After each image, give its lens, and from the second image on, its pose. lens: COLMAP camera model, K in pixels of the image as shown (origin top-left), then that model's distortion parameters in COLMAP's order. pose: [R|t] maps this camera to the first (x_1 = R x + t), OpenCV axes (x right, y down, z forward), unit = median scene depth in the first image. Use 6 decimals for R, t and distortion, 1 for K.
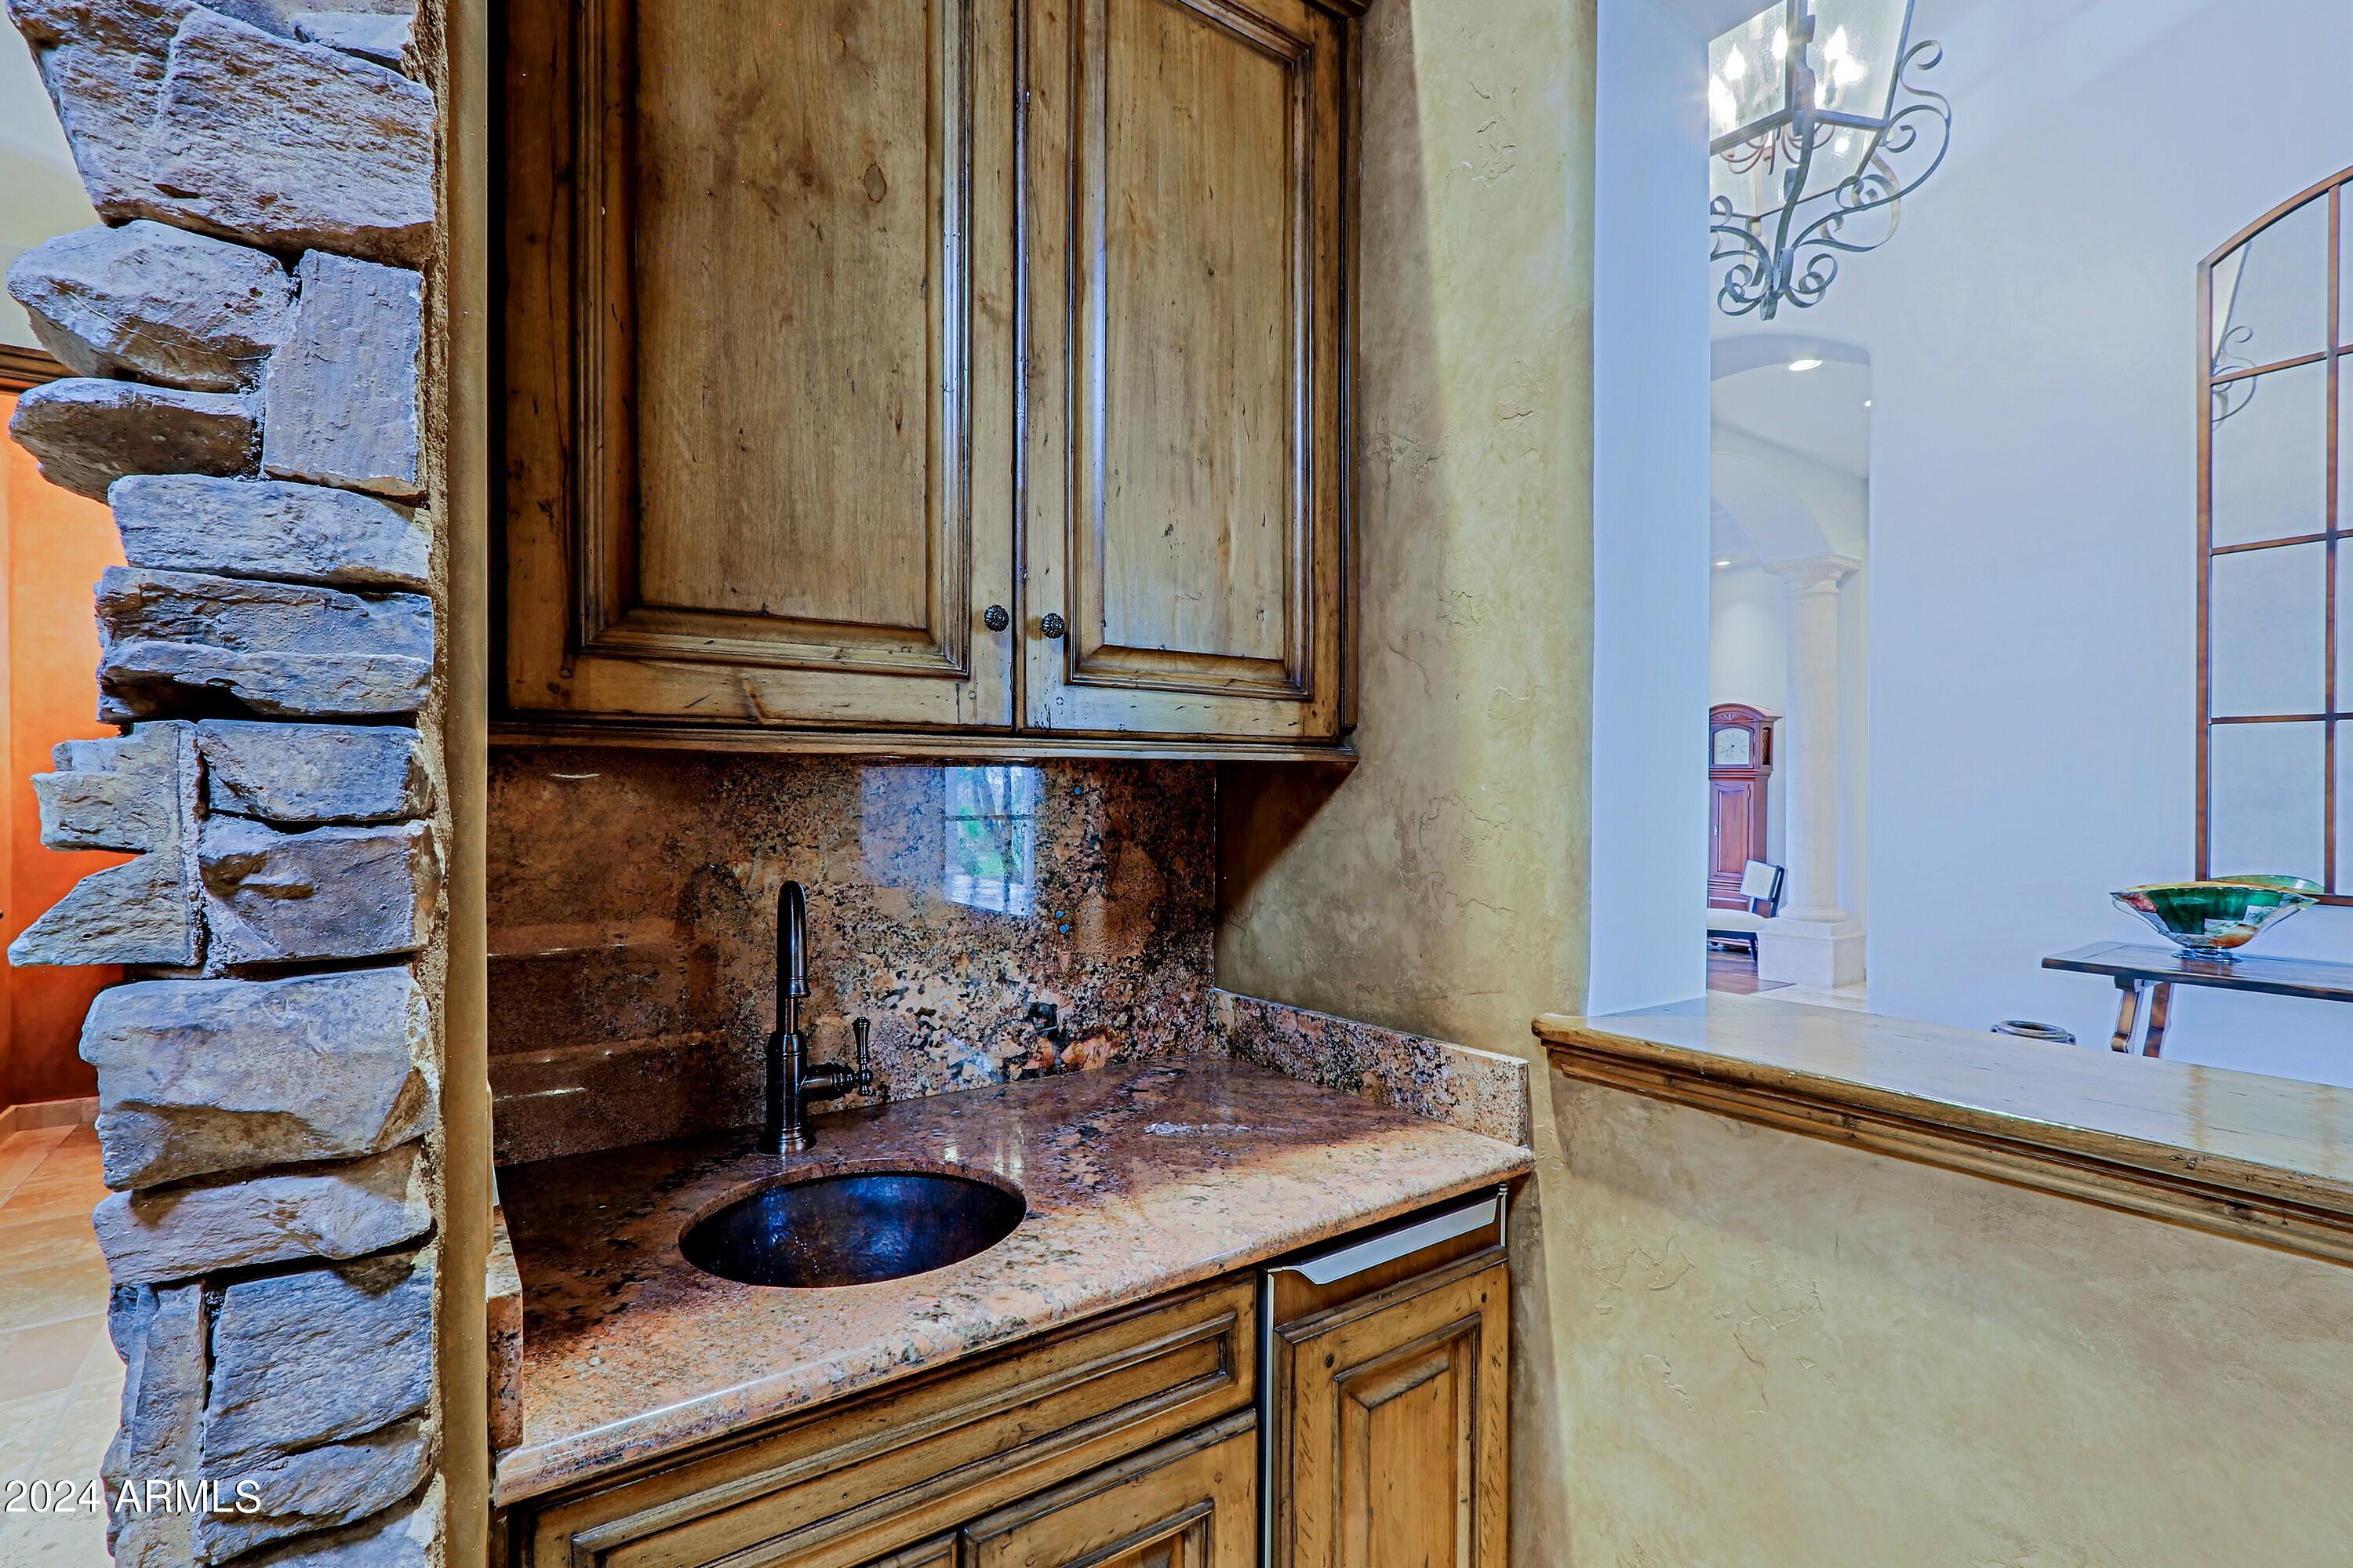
lens RADIAL K [[1089.9, 0, 1166.6], [0, 1089.9, 790.9], [0, 0, 1]] dist [-0.017603, 0.001536]
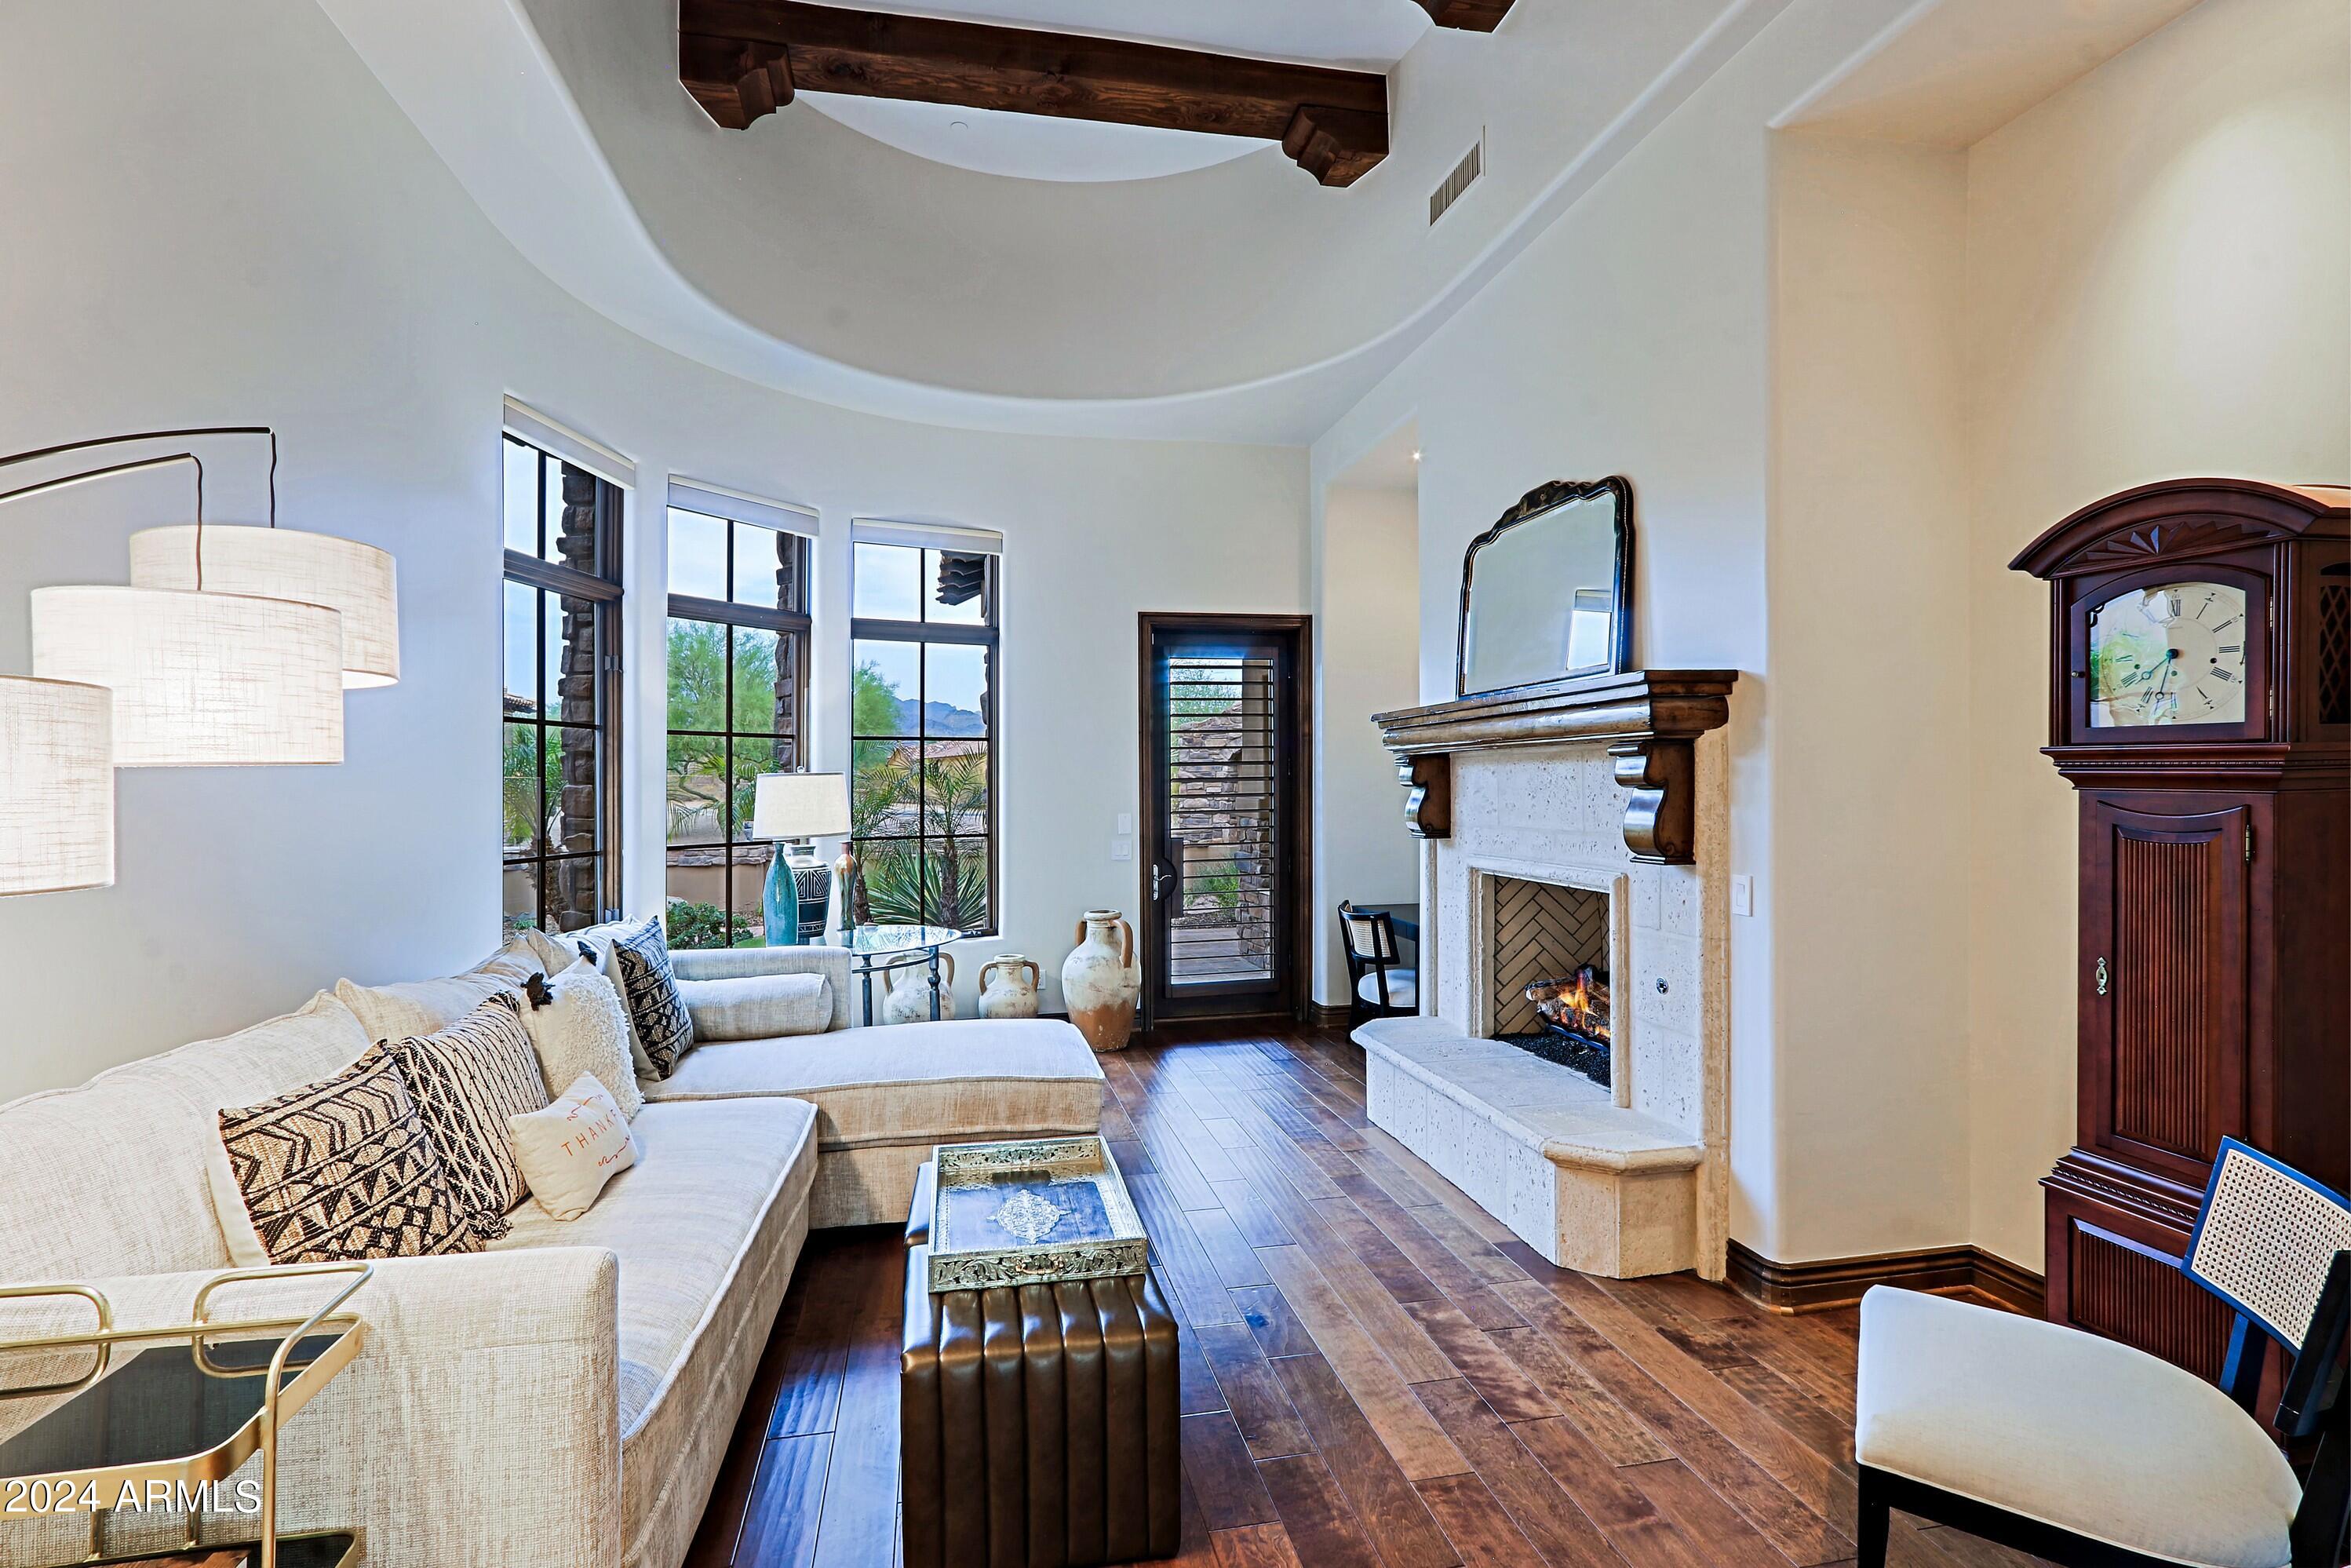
lens RADIAL K [[1079.4, 0, 1158.0], [0, 1079.4, 785.4], [0, 0, 1]] dist [-0.003537, 0.000955]
pose [[0.910022, -0.002924, -0.414550, 0.410824], [0.000957, 0.999987, -0.004953, -0.009063], [0.414559, 0.004111, 0.910013, 0.671763]]
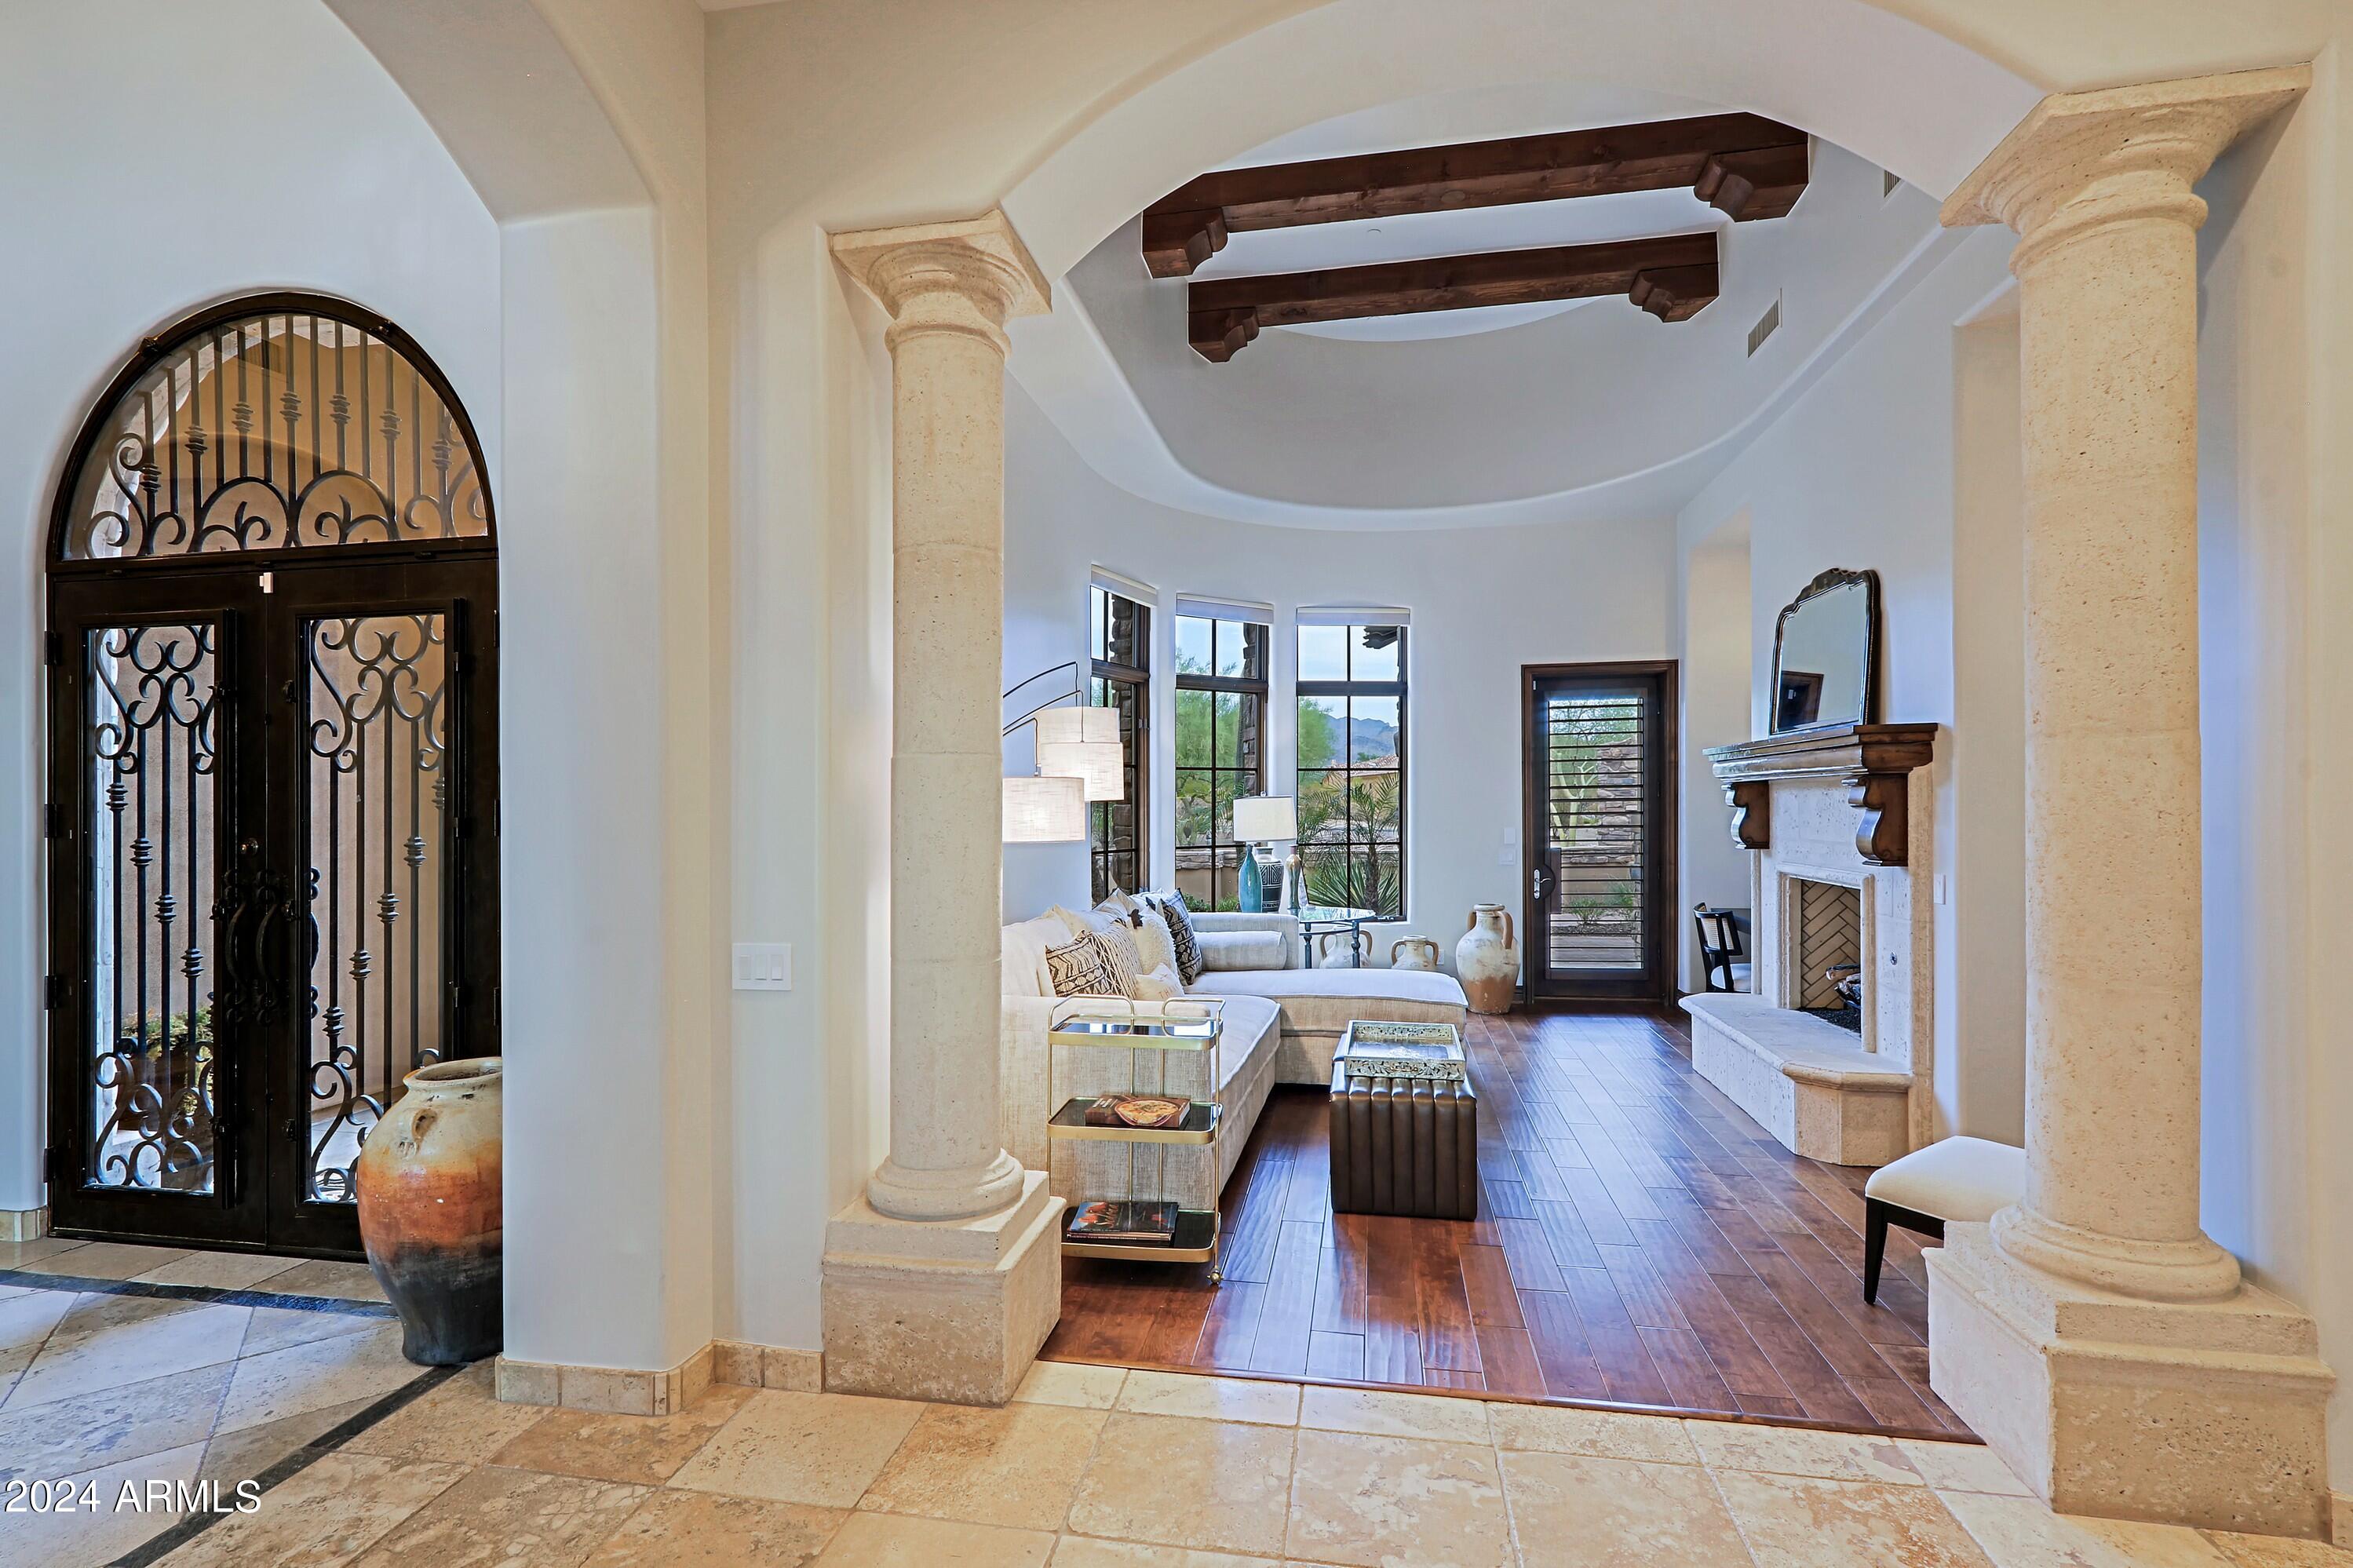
lens RADIAL K [[1089.8, 0, 1166.6], [0, 1089.8, 790.9], [0, 0, 1]] dist [-0.017603, 0.001536]
pose [[0.686431, -0.009204, -0.727137, 0.547881], [-0.002180, 0.999889, -0.014715, -0.010425], [0.727192, 0.011686, 0.686335, 0.498260]]
